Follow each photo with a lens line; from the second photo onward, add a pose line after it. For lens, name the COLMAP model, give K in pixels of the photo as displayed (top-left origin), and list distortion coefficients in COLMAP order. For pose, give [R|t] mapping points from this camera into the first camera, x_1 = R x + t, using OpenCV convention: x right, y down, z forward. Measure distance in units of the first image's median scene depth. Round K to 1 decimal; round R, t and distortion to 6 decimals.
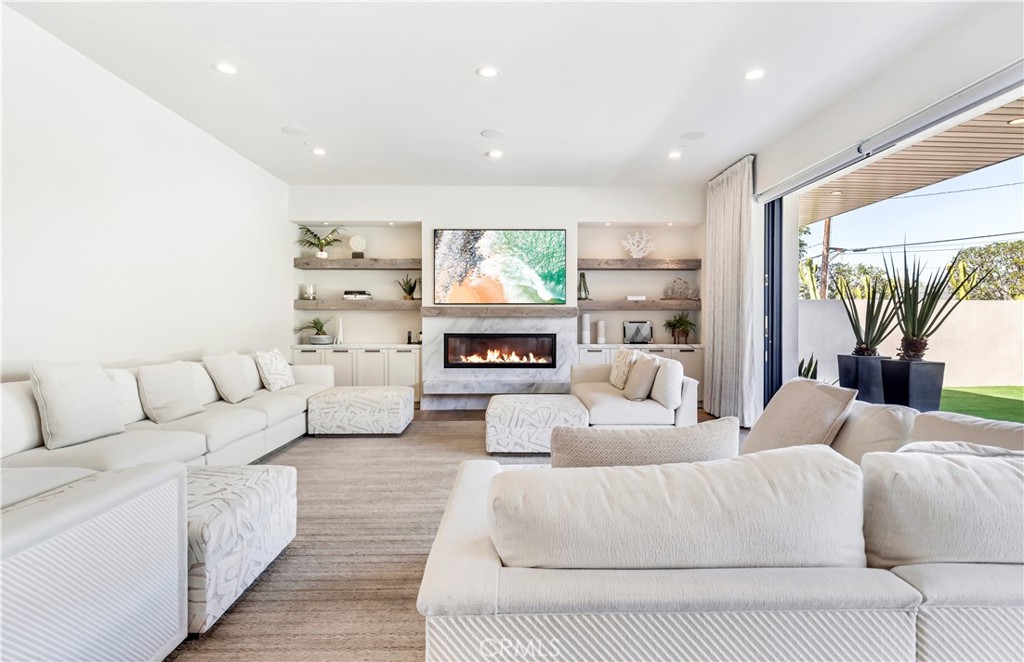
lens RADIAL K [[533.6, 0, 512.0], [0, 533.6, 331.0], [0, 0, 1]] dist [-0.000771, -0.000189]
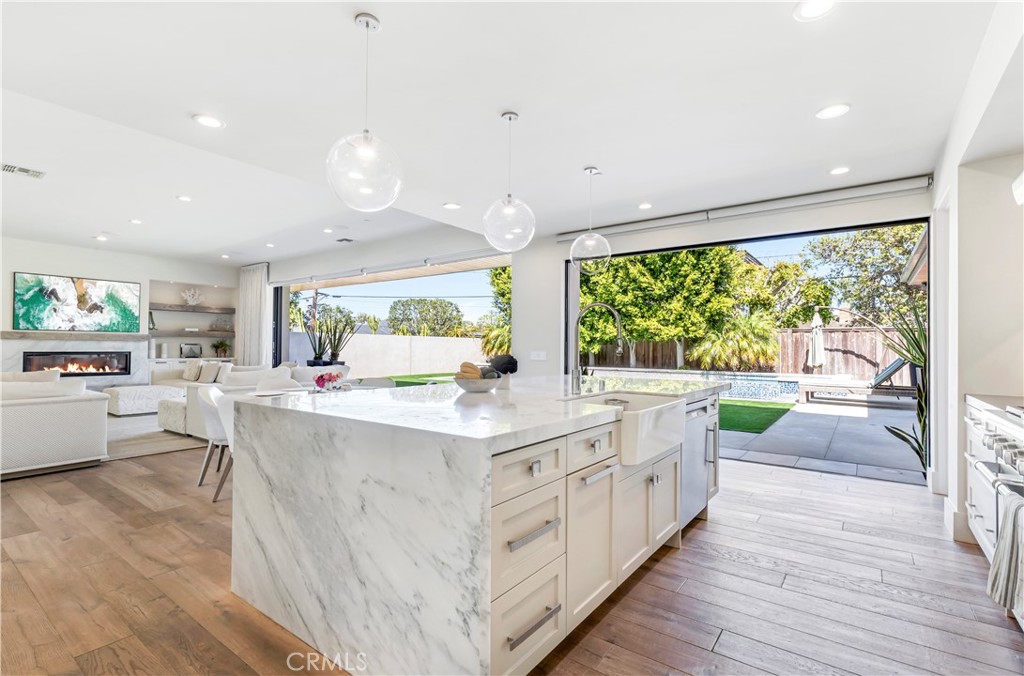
lens RADIAL K [[476.8, 0, 512.0], [0, 476.8, 338.0], [0, 0, 1]] dist [0.009079, 0.000174]
pose [[0.612237, 0.019233, 0.790440, -0.319103], [0.005085, 0.999588, -0.028261, 0.009801], [-0.790658, 0.021322, 0.611887, -0.652285]]
